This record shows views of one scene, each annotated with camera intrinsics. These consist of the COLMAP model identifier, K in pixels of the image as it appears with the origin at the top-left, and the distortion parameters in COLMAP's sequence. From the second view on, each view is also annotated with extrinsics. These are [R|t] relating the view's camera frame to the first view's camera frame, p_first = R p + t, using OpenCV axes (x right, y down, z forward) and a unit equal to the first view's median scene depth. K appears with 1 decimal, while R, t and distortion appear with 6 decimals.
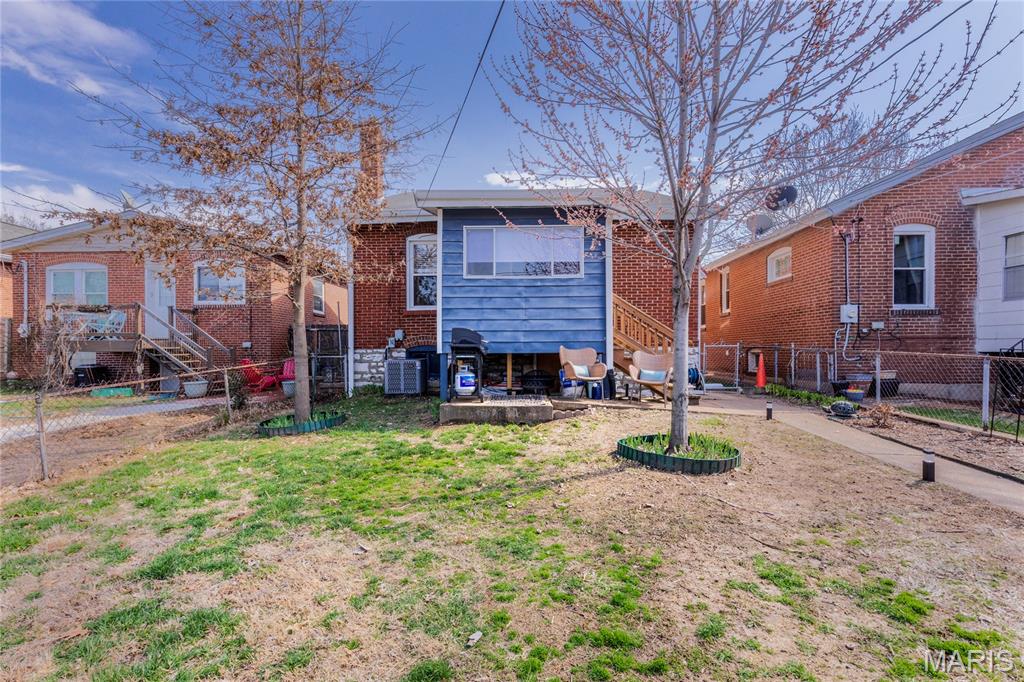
lens RADIAL K [[462.4, 0, 514.5], [0, 462.4, 347.2], [0, 0, 1]] dist [0.021181, 0.000028]
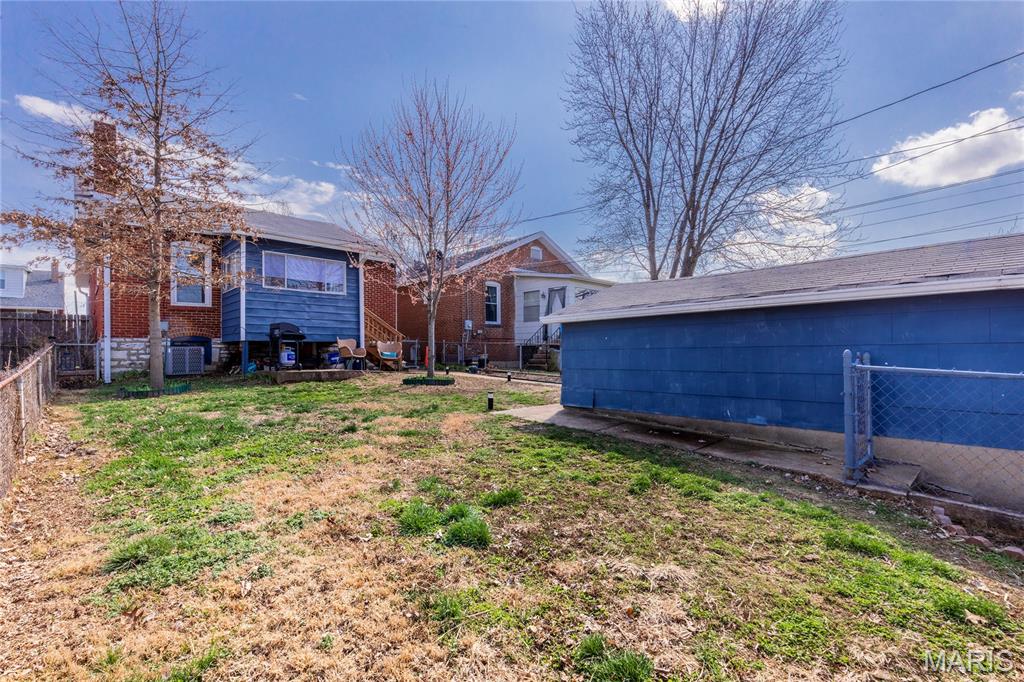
lens RADIAL K [[455.1, 0, 513.2], [0, 455.1, 350.2], [0, 0, 1]] dist [-0.002210, -0.000379]
pose [[0.706710, 0.004344, 0.707490, -0.510204], [-0.000647, 0.999985, -0.005493, 0.045138], [-0.707503, 0.003424, 0.706702, -0.476652]]
